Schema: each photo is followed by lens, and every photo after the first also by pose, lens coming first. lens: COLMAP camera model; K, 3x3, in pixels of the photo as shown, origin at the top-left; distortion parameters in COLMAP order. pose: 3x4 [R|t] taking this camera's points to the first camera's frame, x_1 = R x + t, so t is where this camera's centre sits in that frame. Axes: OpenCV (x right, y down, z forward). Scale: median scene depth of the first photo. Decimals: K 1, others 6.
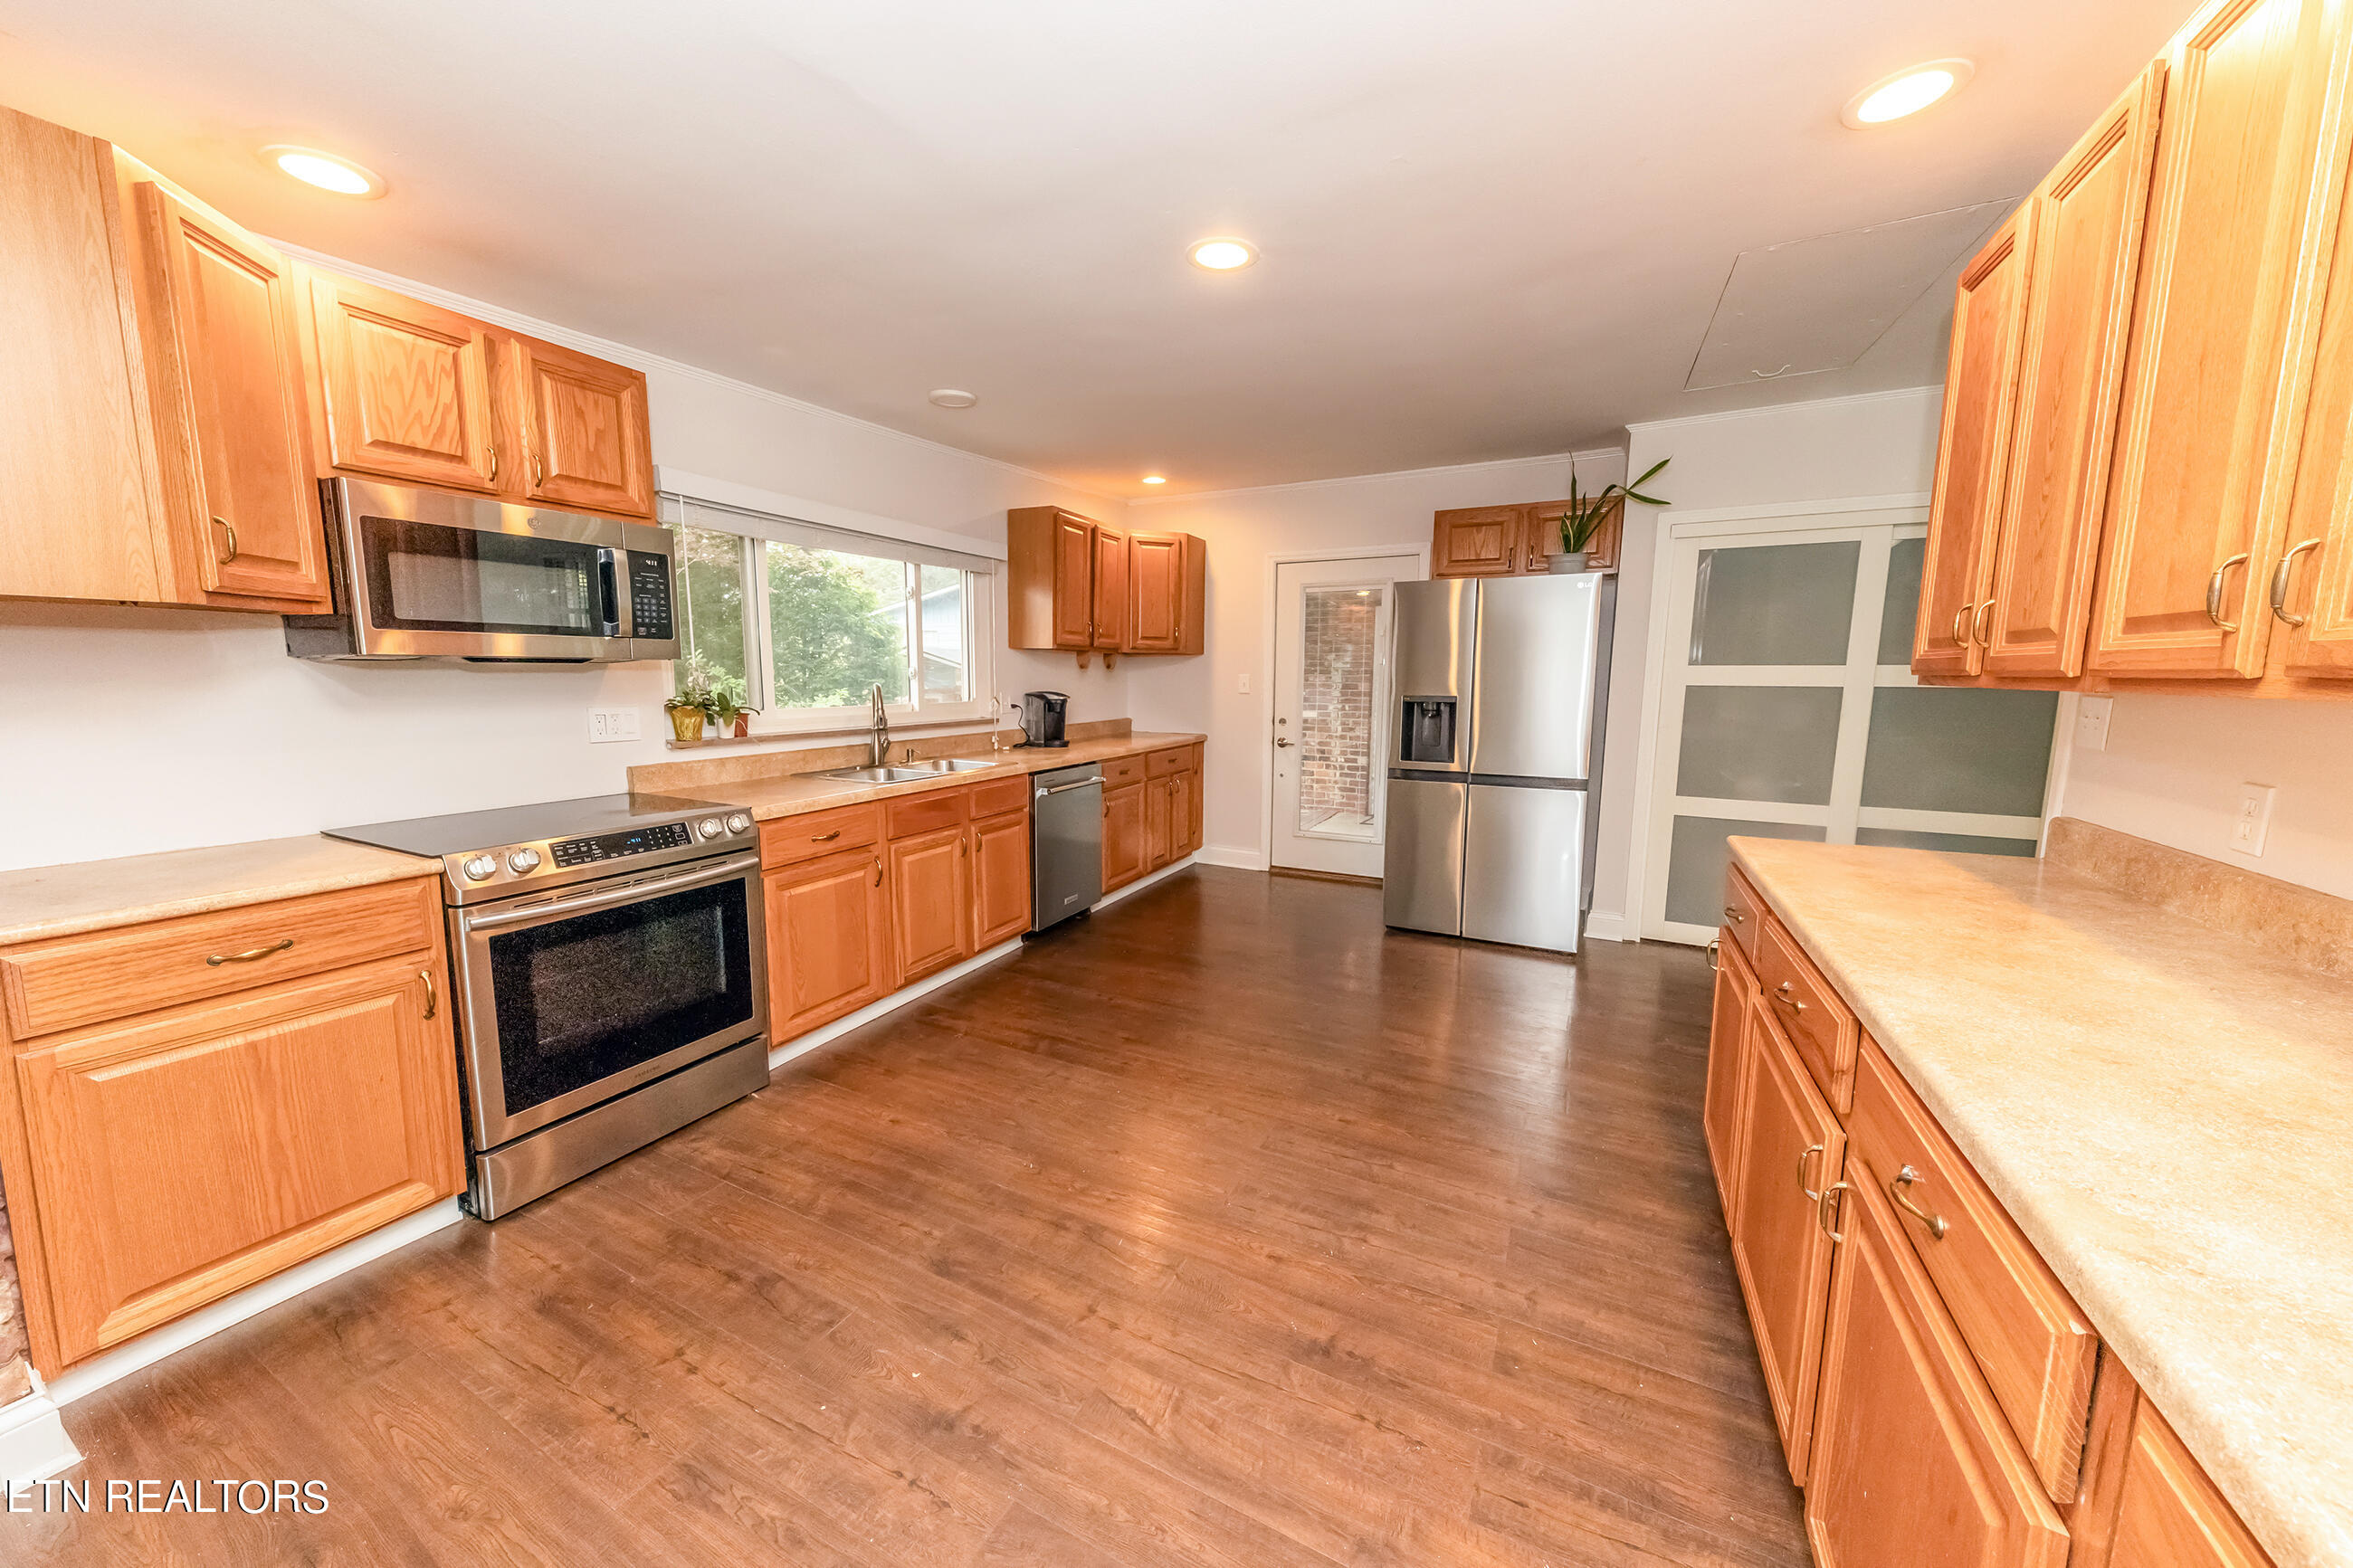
lens RADIAL K [[810.8, 0, 1166.2], [0, 810.8, 785.7], [0, 0, 1]] dist [0.010301, -0.003629]
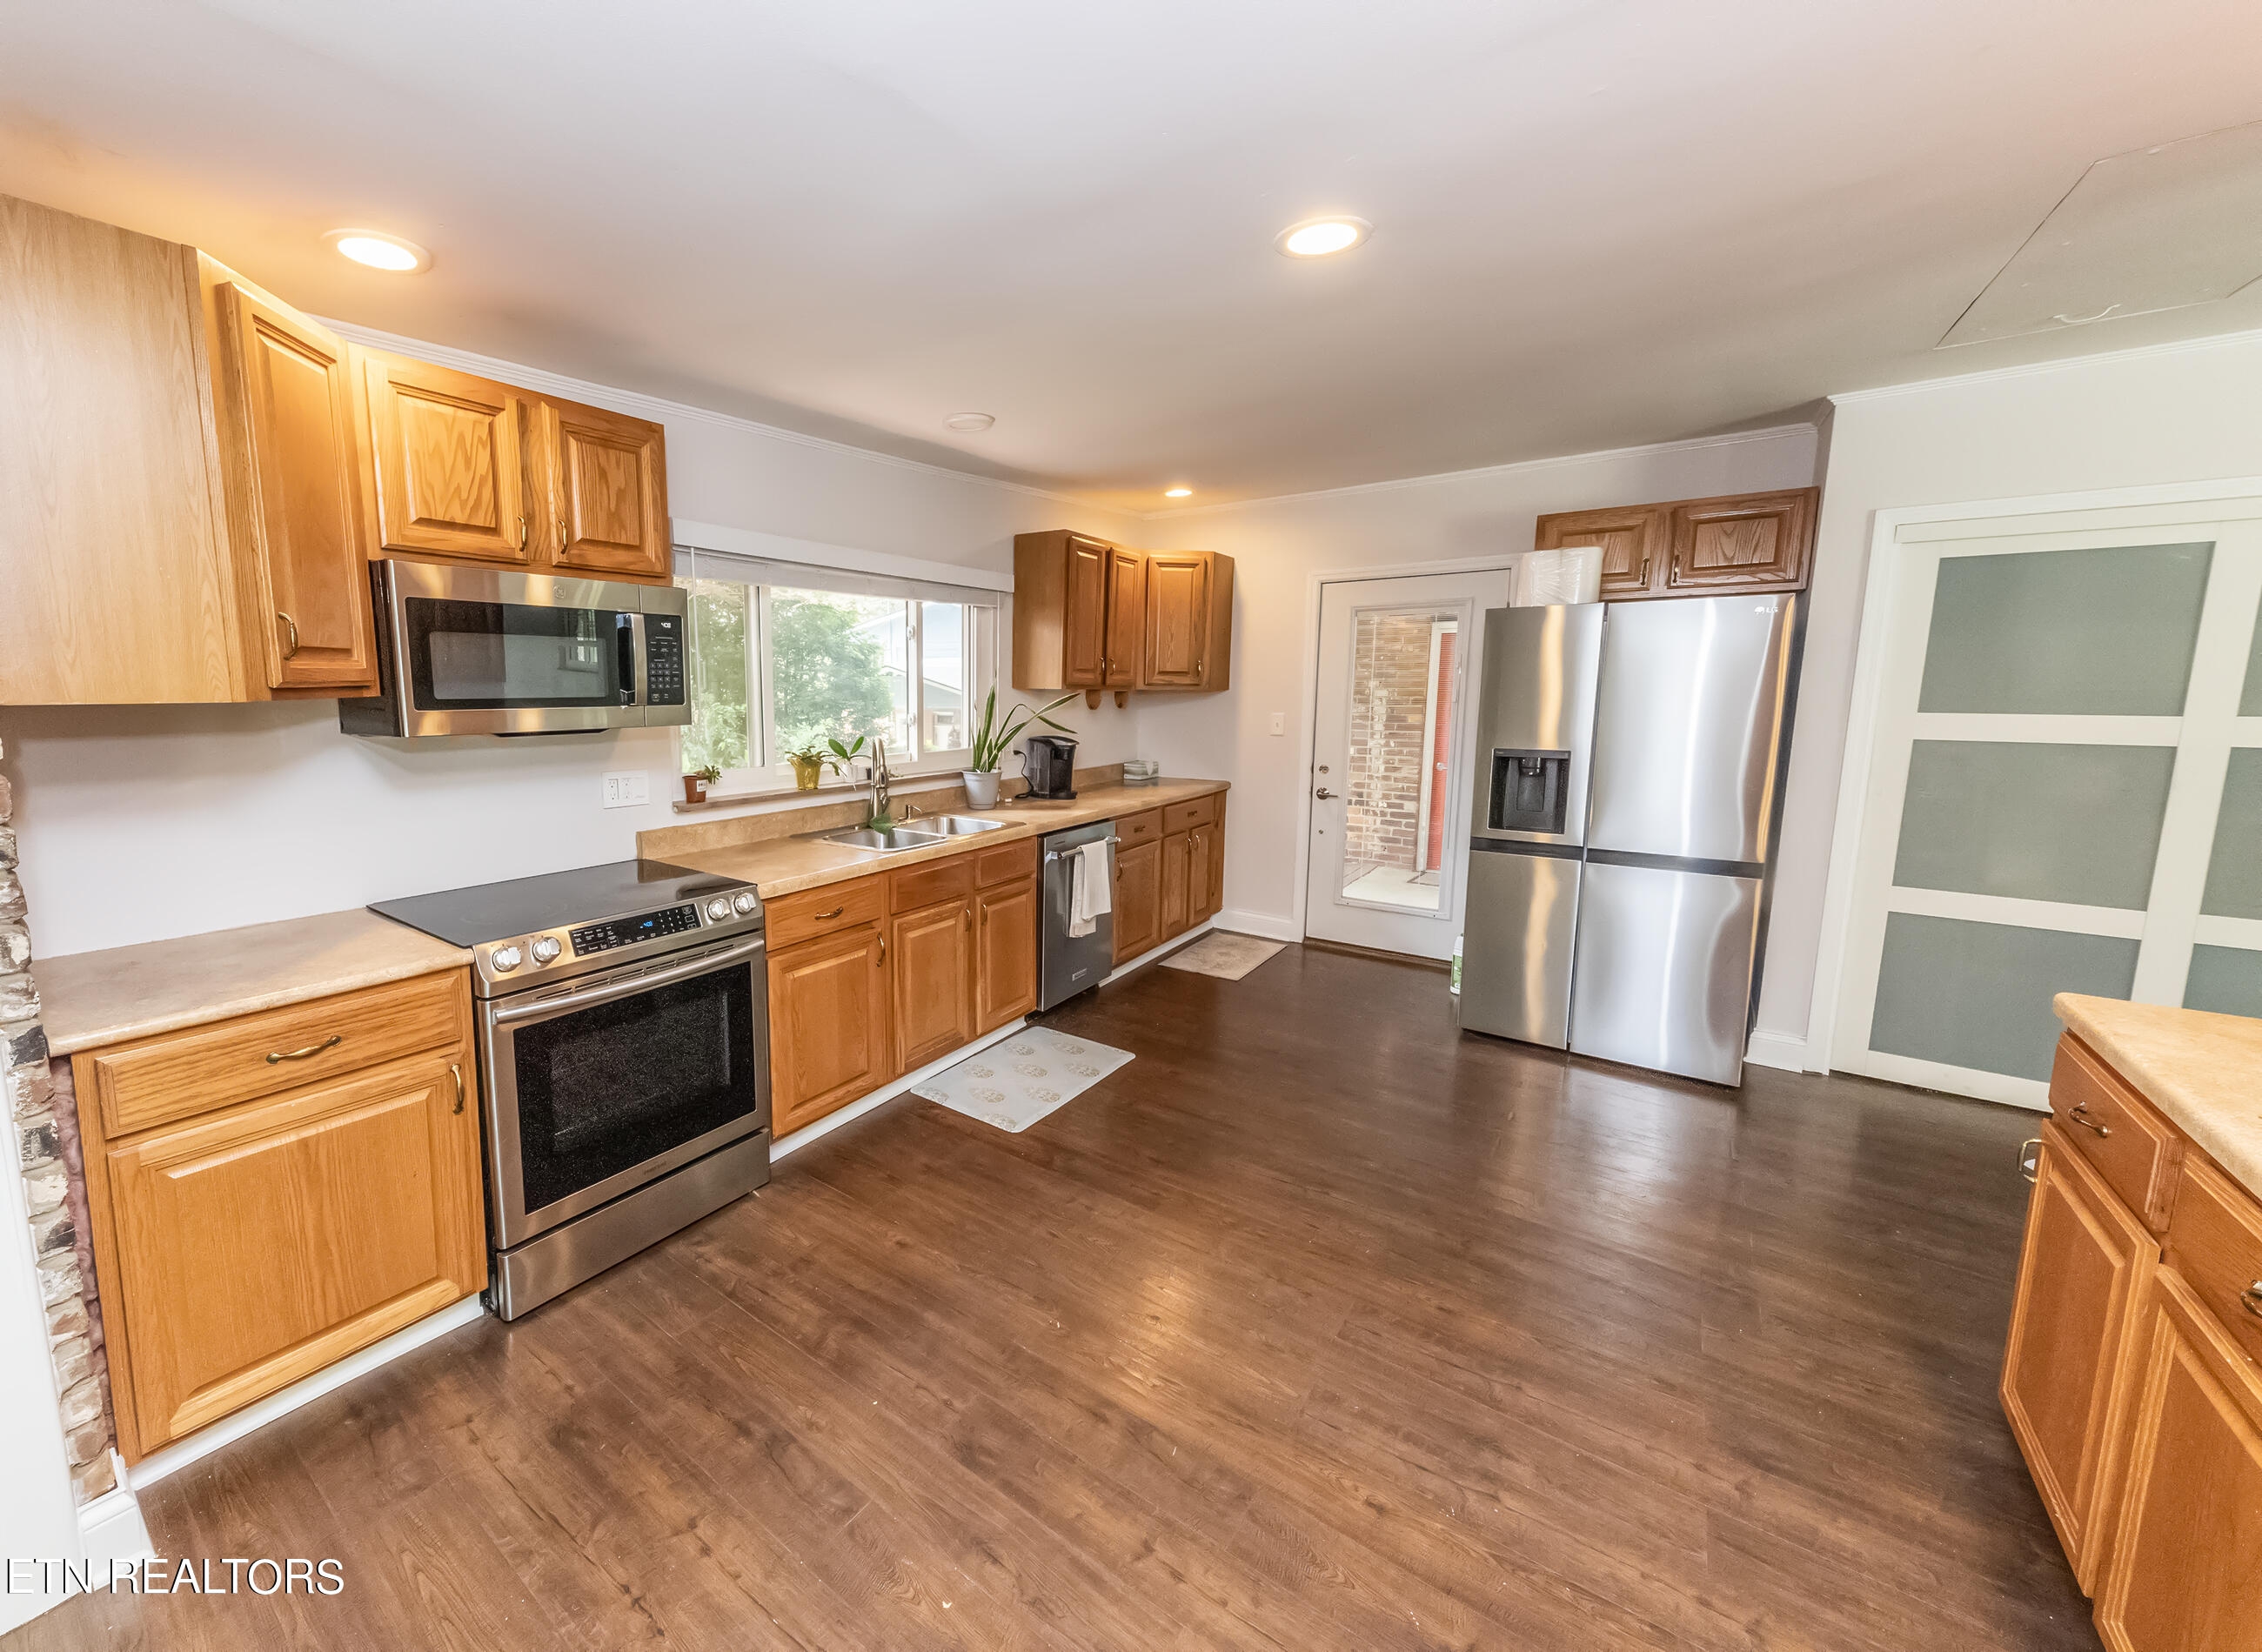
lens RADIAL K [[872.8, 0, 982.7], [0, 872.8, 814.7], [0, 0, 1]] dist [0.012872, -0.004636]
pose [[0.981634, 0.022963, -0.189385, -0.087846], [-0.021484, 0.999721, 0.009858, -0.085412], [0.189559, -0.005608, 0.981853, 0.083094]]
